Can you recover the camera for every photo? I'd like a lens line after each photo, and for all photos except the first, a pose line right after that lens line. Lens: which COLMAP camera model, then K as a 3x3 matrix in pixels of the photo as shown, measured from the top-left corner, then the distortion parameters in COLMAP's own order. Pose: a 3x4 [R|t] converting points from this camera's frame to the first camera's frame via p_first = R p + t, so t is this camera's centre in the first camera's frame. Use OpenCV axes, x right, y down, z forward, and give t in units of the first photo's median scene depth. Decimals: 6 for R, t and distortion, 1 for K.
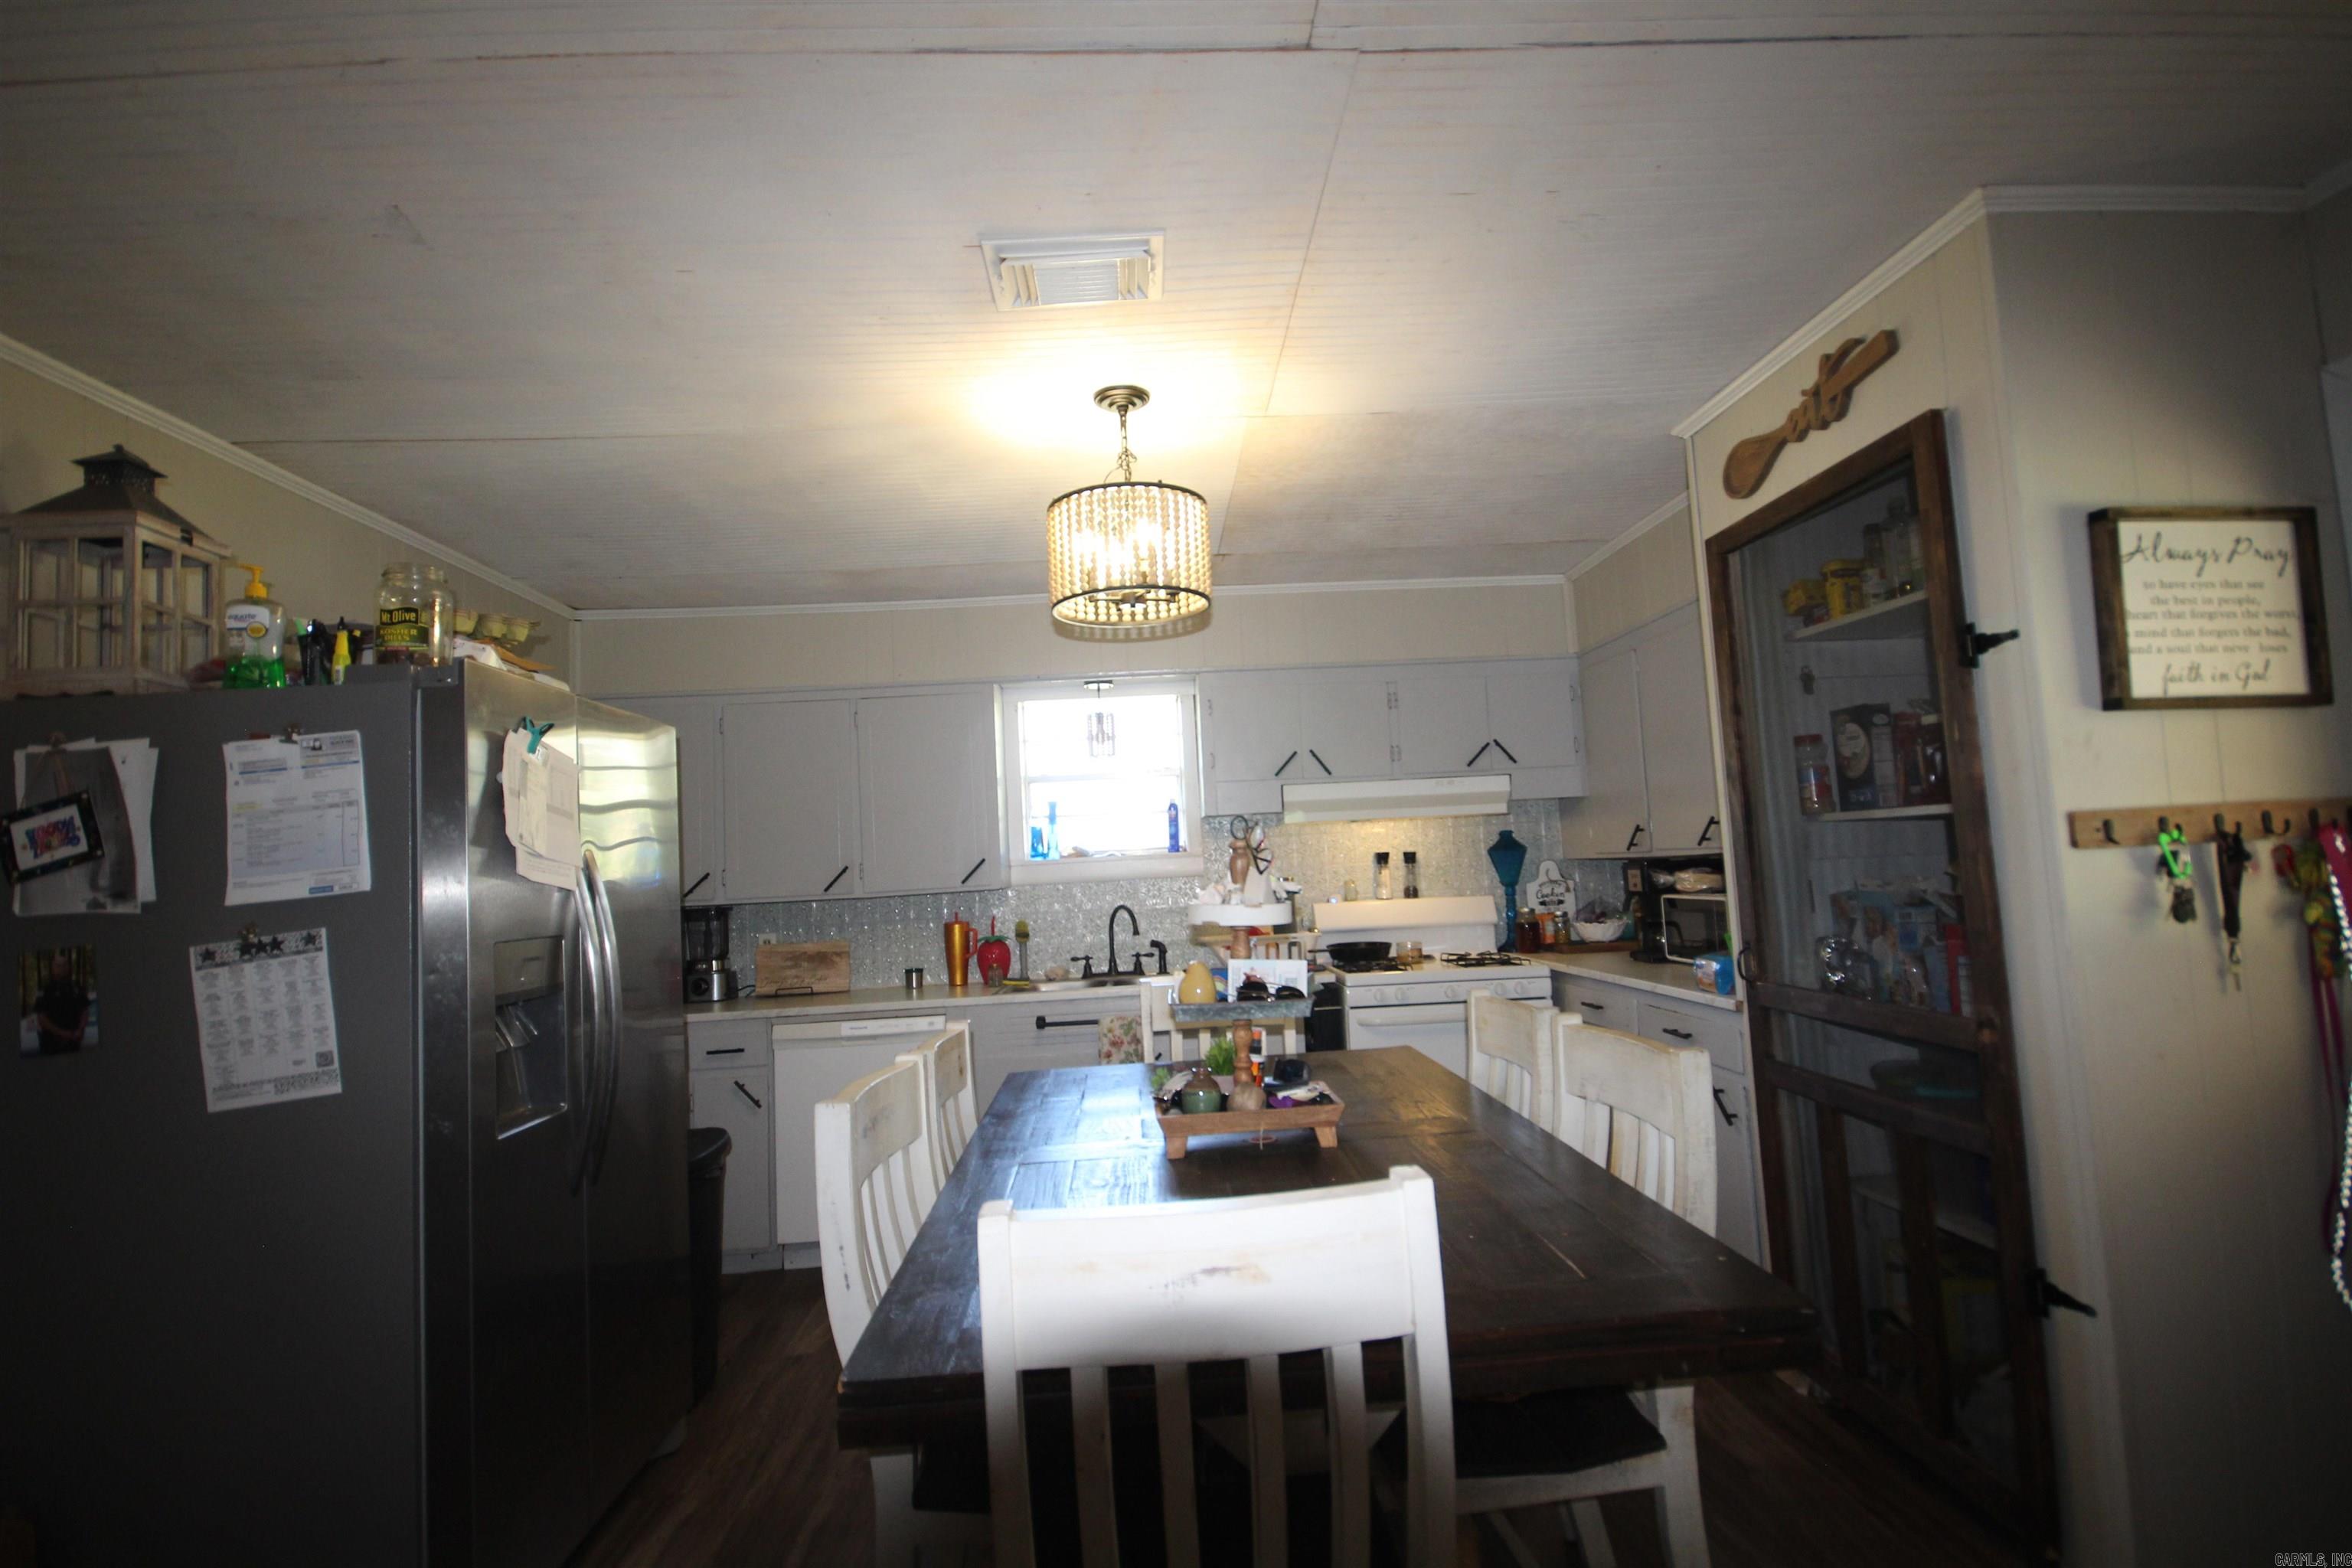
lens RADIAL K [[1100.6, 0, 1196.2], [0, 1100.6, 789.1], [0, 0, 1]] dist [0.004130, -0.004486]
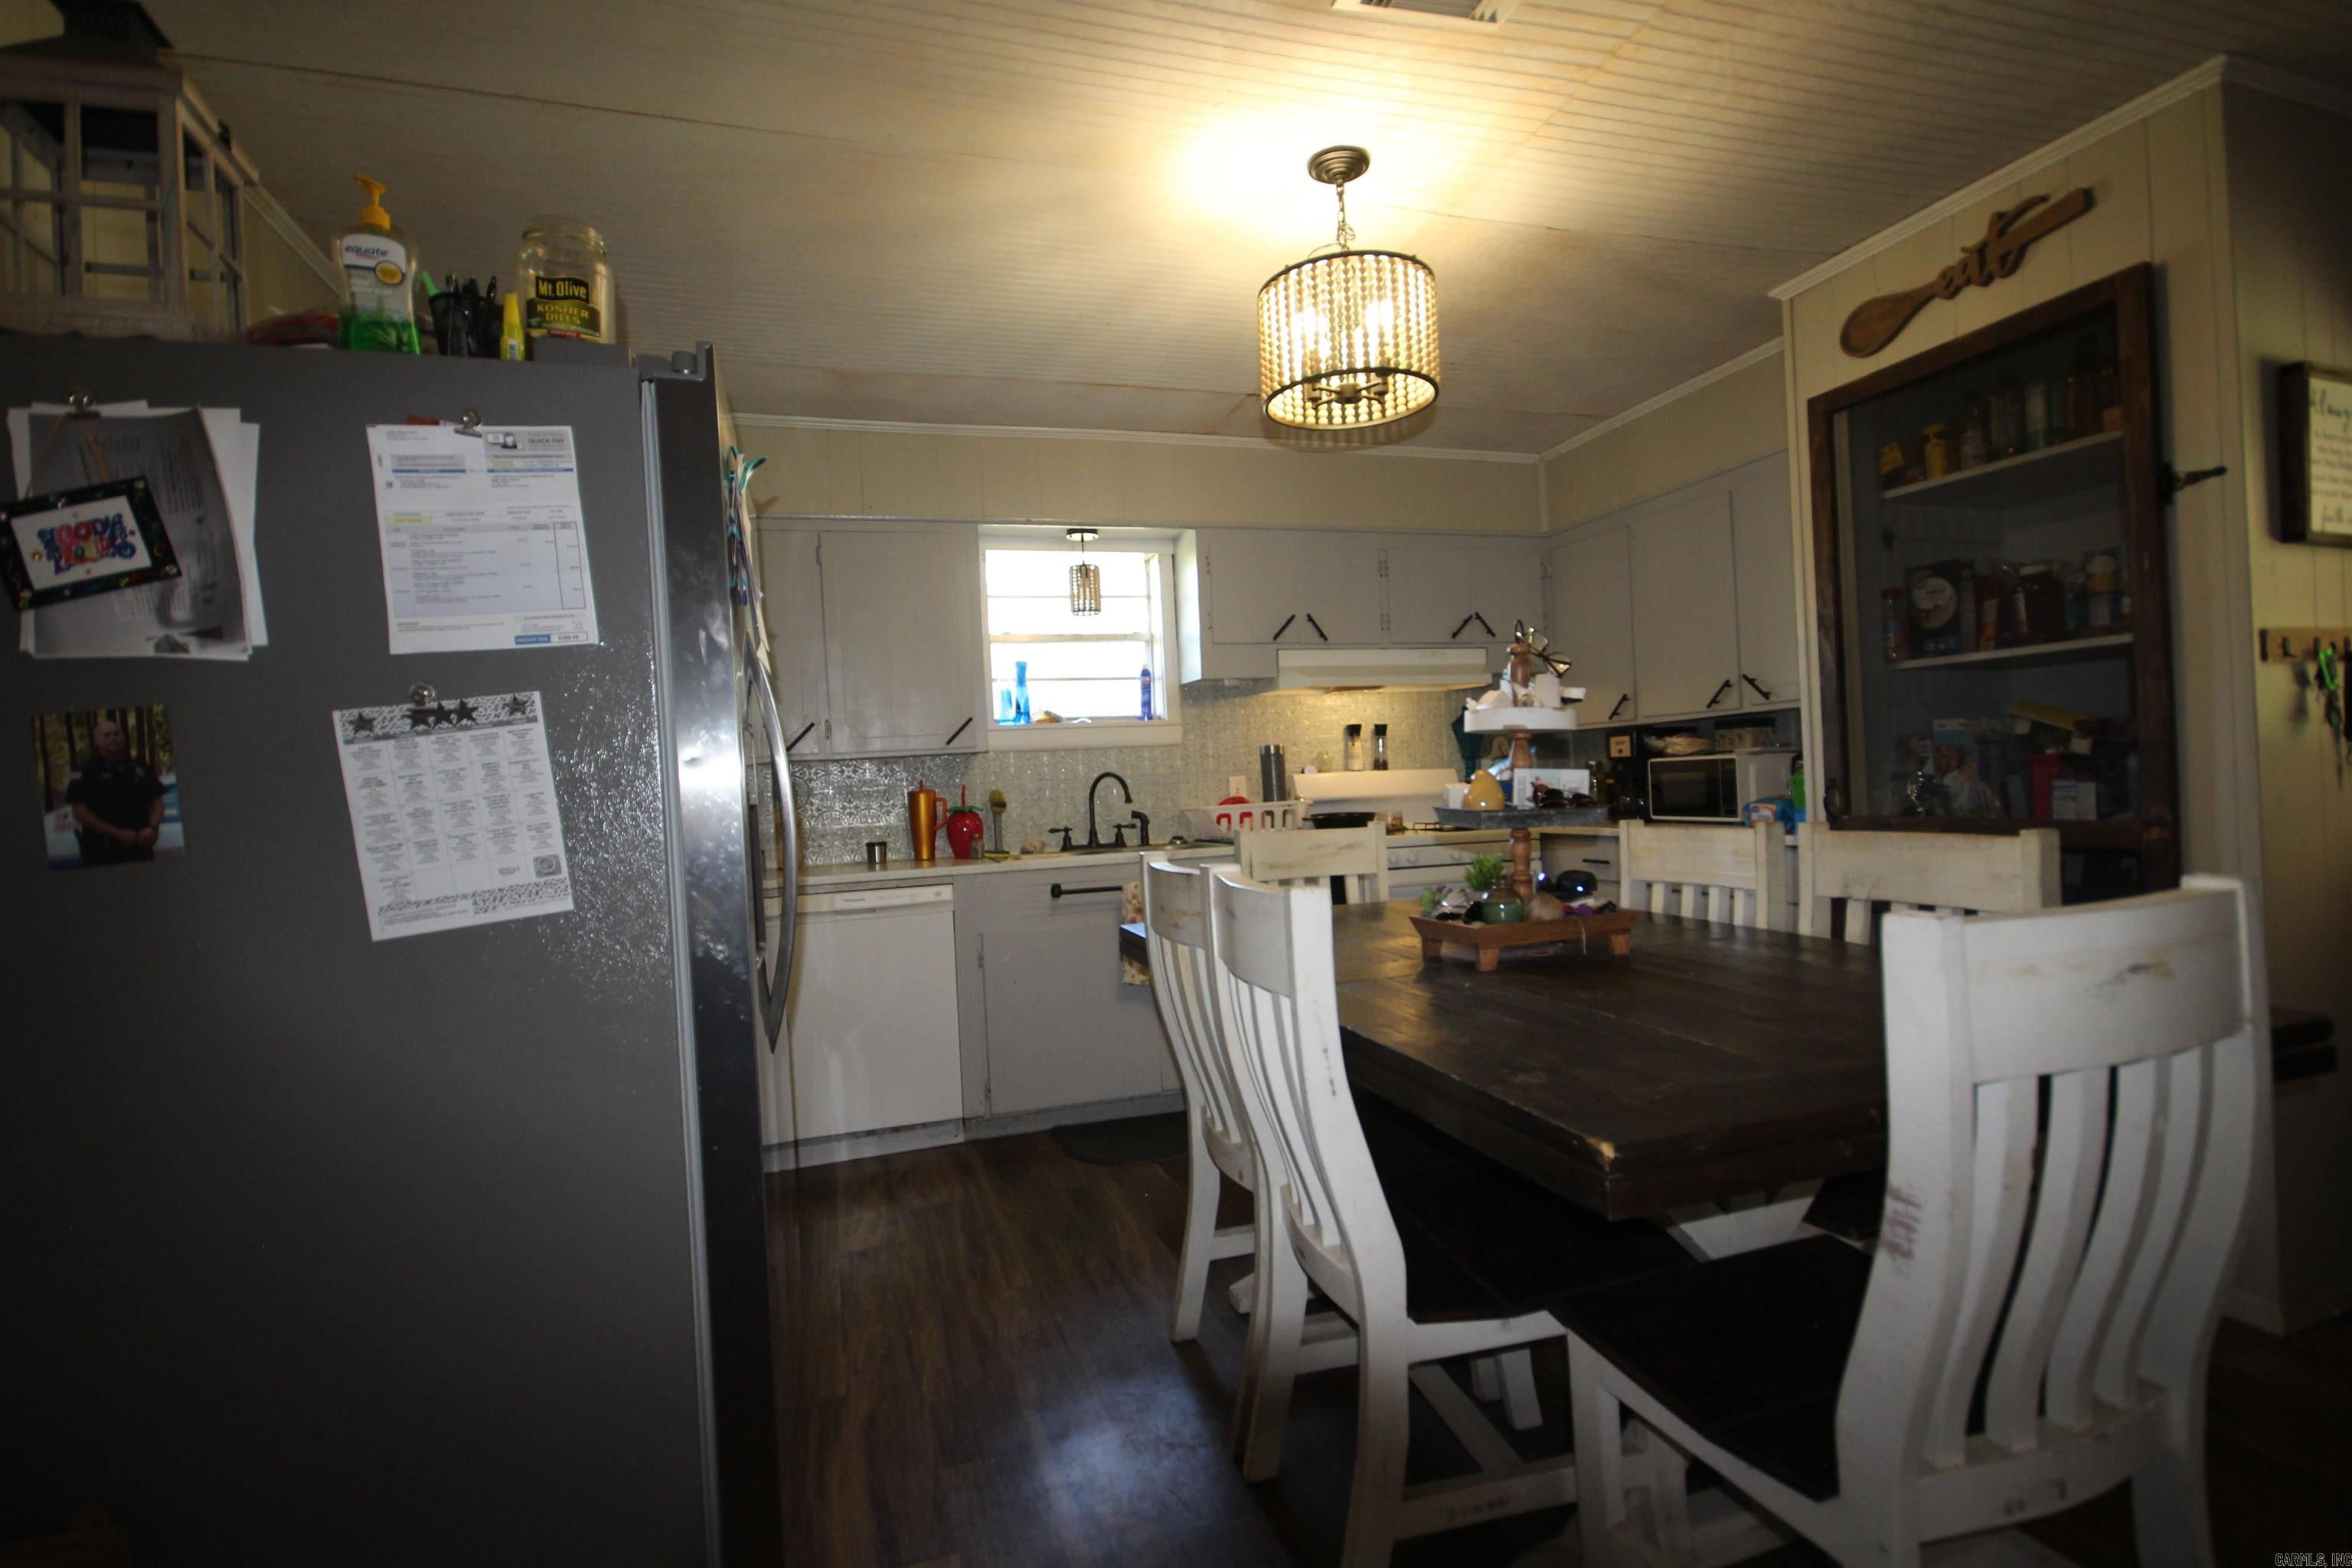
lens RADIAL K [[1100.6, 0, 1196.6], [0, 1100.6, 787.3], [0, 0, 1]] dist [0.004130, -0.004486]
pose [[0.967056, 0.005052, 0.254515, -0.421560], [-0.021881, 0.997753, 0.063332, 0.102307], [-0.253623, -0.066815, 0.964993, 0.130408]]
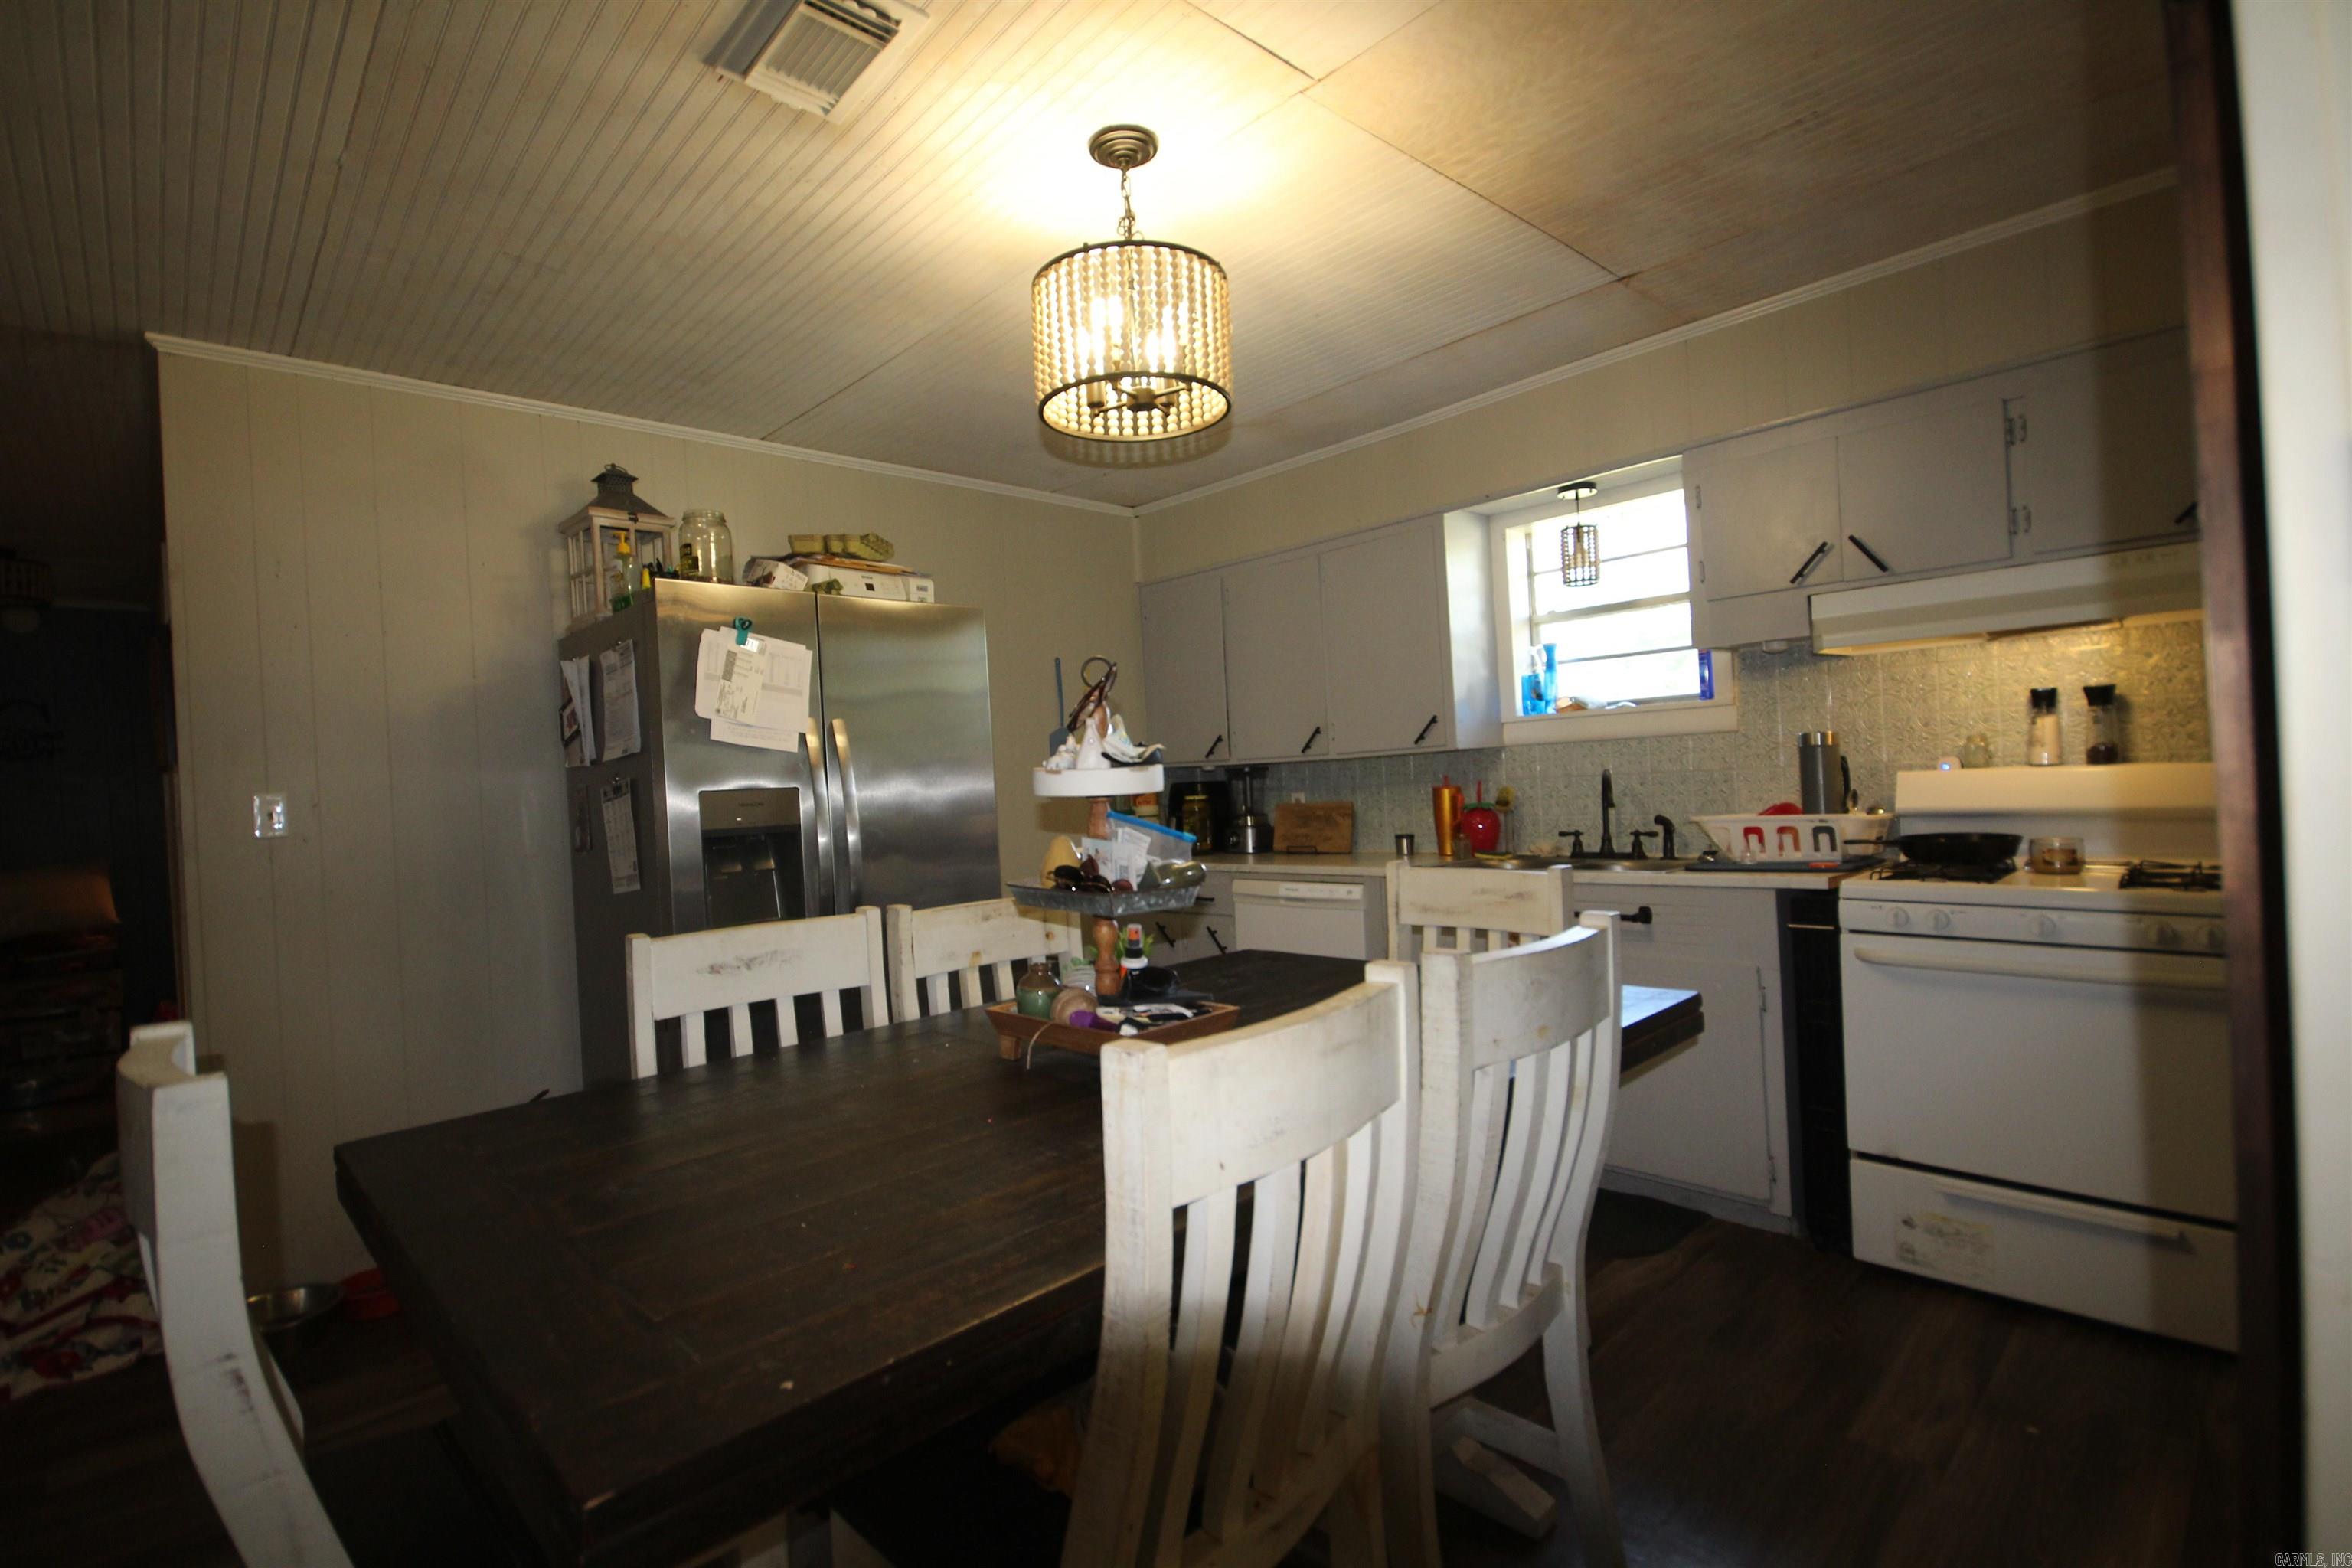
lens RADIAL K [[1100.6, 0, 1193.5], [0, 1100.6, 785.6], [0, 0, 1]] dist [0.004130, -0.004486]
pose [[0.648533, 0.024327, -0.760798, 0.618600], [0.069491, 0.993423, 0.091003, 0.043304], [0.758008, -0.111887, 0.642577, 0.479247]]
